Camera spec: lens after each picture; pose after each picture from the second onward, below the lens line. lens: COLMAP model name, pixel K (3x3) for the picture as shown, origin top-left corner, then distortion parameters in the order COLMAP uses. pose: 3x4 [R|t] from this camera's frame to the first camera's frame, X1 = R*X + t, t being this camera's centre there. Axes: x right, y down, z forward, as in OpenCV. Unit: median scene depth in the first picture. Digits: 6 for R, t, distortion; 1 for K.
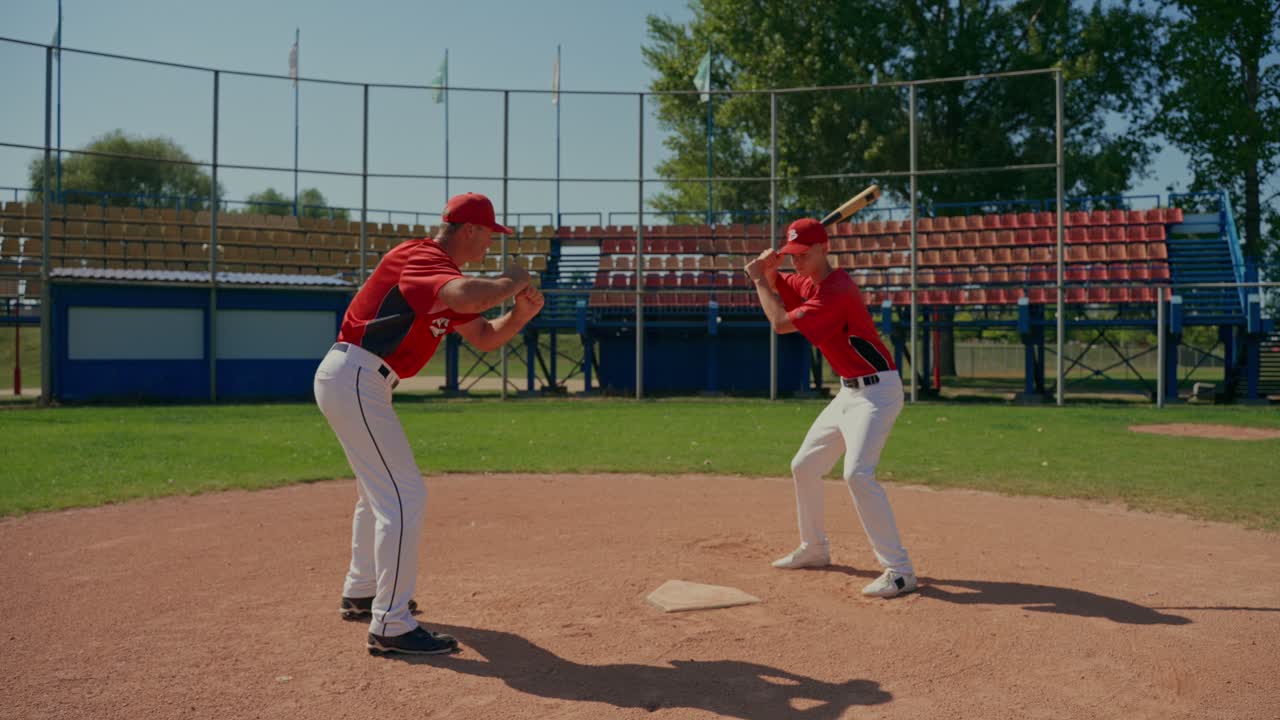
lens RADIAL K [[1033.7, 0, 640.0], [0, 1033.7, 360.0], [0, 0, 1]] dist [-0.058632, 0.001812]
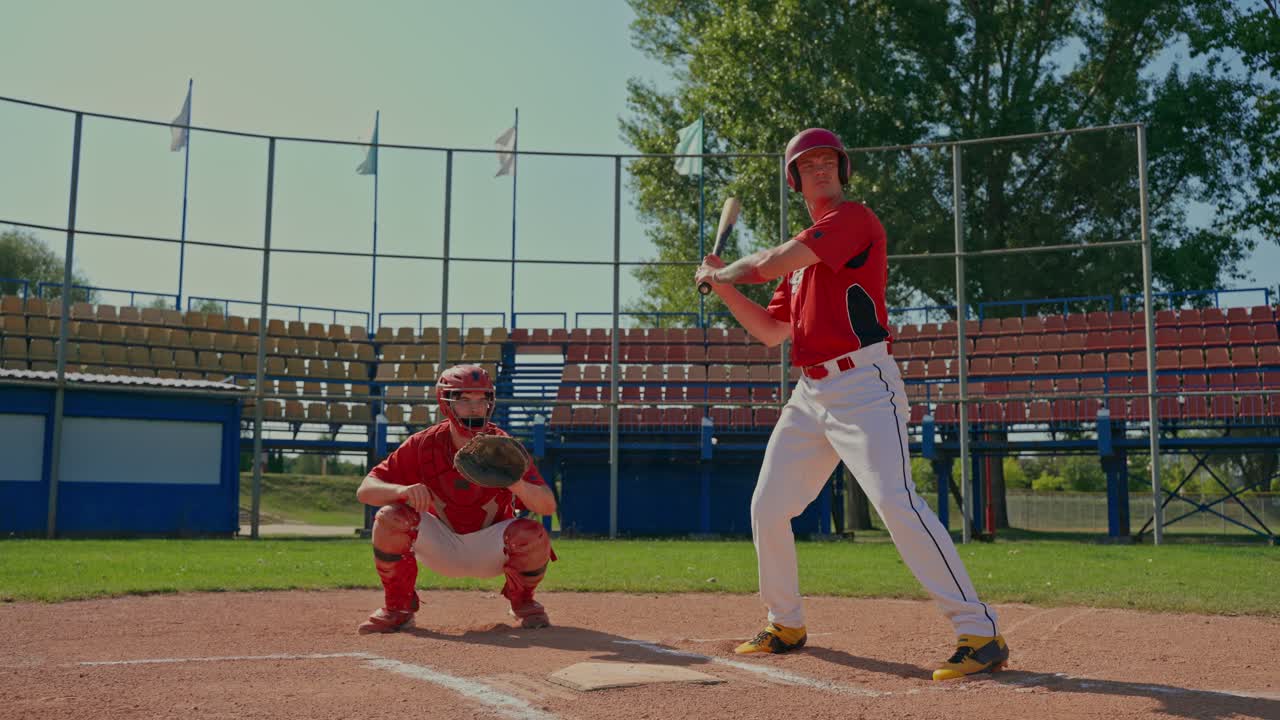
lens RADIAL K [[1257.3, 0, 640.0], [0, 1257.3, 360.0], [0, 0, 1]] dist [-0.007958, -0.002997]
pose [[0.999694, 0.009255, 0.022938, -0.002301], [-0.006293, 0.992009, -0.126011, 0.016577], [-0.023921, 0.125829, 0.991764, 0.034733]]
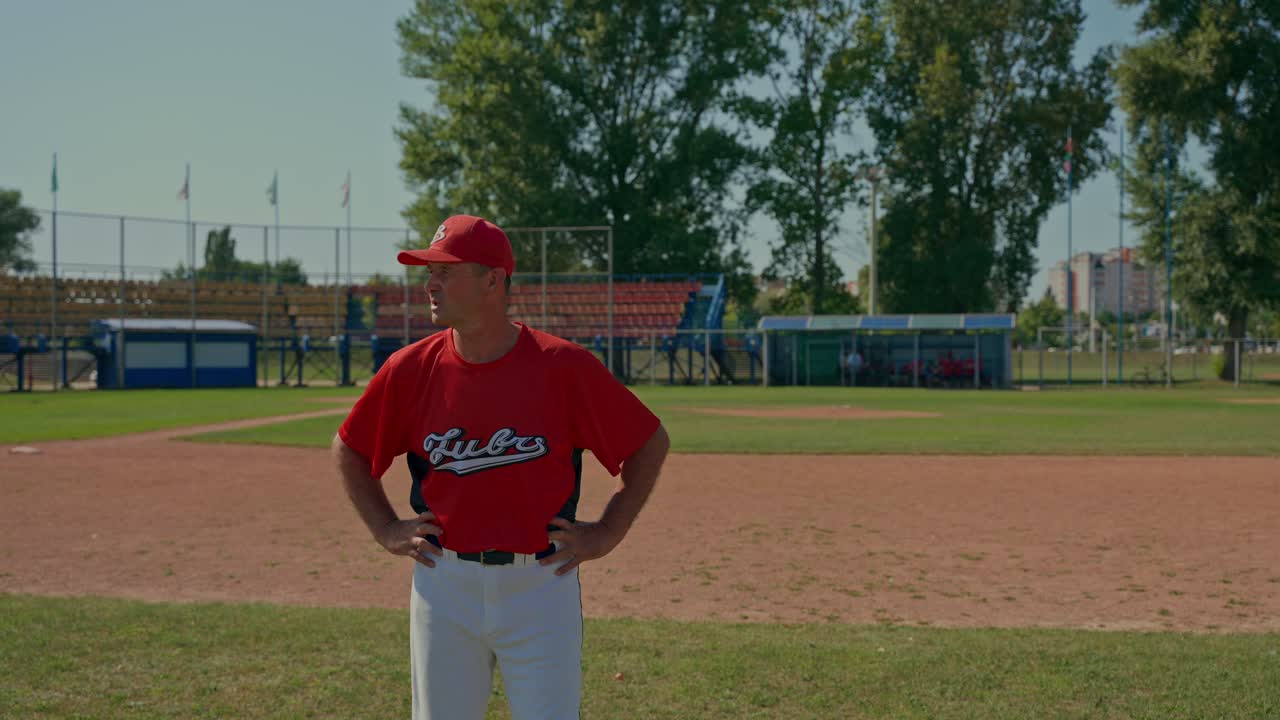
lens RADIAL K [[1598.1, 0, 640.0], [0, 1598.1, 360.0], [0, 0, 1]] dist [0.021891, 0.019377]
pose [[0.982047, -0.006819, 0.188512, -0.105708], [0.007340, 0.999971, -0.002064, -0.001754], [-0.188493, 0.003411, 0.982069, -1.520573]]
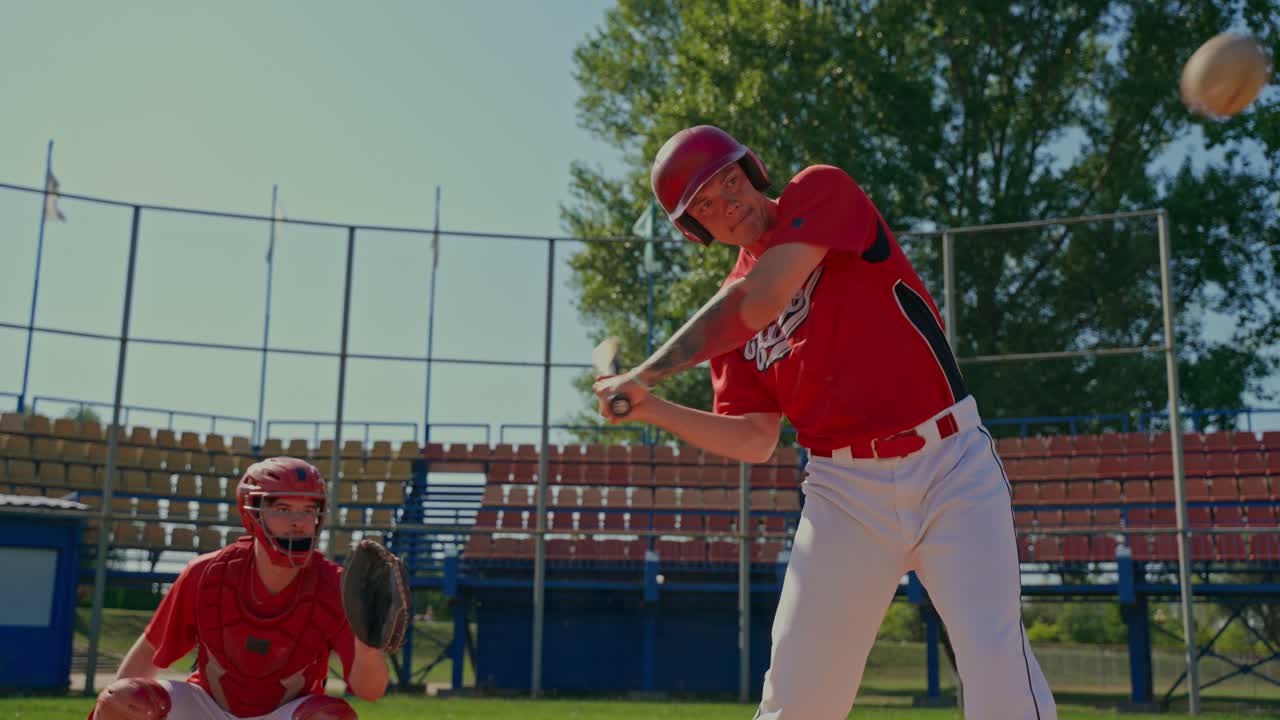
lens RADIAL K [[1416.3, 0, 642.3], [0, 1416.3, 359.5], [0, 0, 1]] dist [0.005341, 0.025909]
pose [[0.997666, 0.030208, 0.061234, 0.004407], [-0.016397, 0.976561, -0.214617, 0.014397], [-0.066282, 0.213112, 0.974777, 0.073151]]
